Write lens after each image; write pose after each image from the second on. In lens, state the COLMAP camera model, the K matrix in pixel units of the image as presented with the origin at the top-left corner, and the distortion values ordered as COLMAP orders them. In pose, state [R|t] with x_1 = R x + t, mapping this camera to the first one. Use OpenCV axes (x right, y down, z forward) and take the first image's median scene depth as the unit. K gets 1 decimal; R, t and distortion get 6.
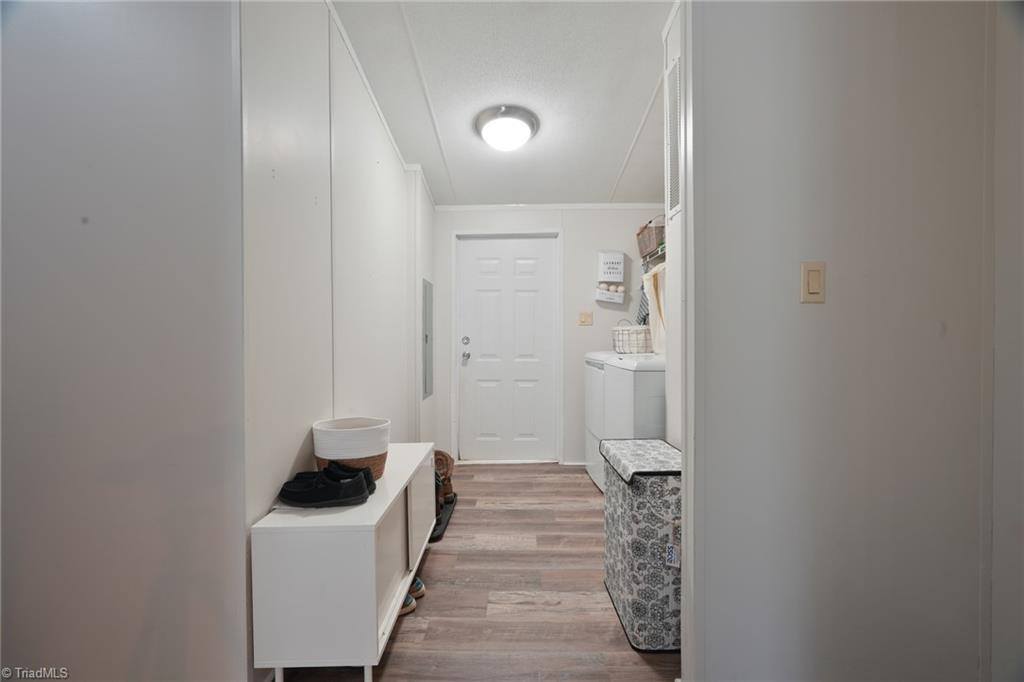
lens RADIAL K [[449.3, 0, 514.5], [0, 449.3, 337.1], [0, 0, 1]] dist [-0.000046, 0.000152]
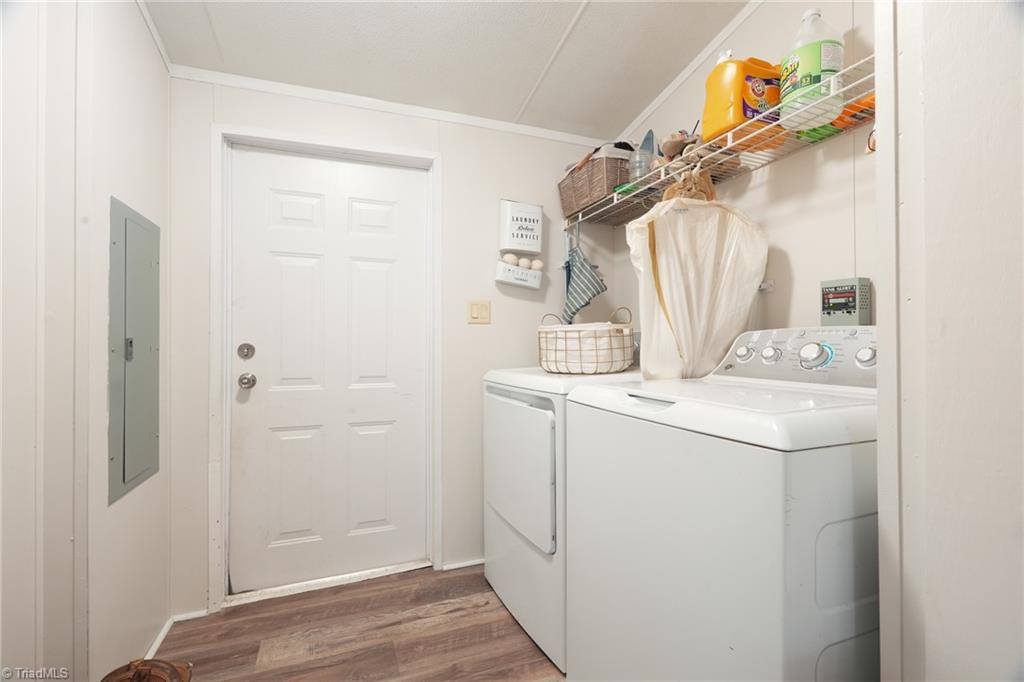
lens RADIAL K [[449.3, 0, 514.5], [0, 449.3, 337.1], [0, 0, 1]] dist [-0.000046, 0.000152]
pose [[0.928185, 0.001920, 0.372115, -0.018134], [0.002344, 0.999937, -0.011006, -0.001954], [-0.372113, 0.011088, 0.928121, 0.448857]]
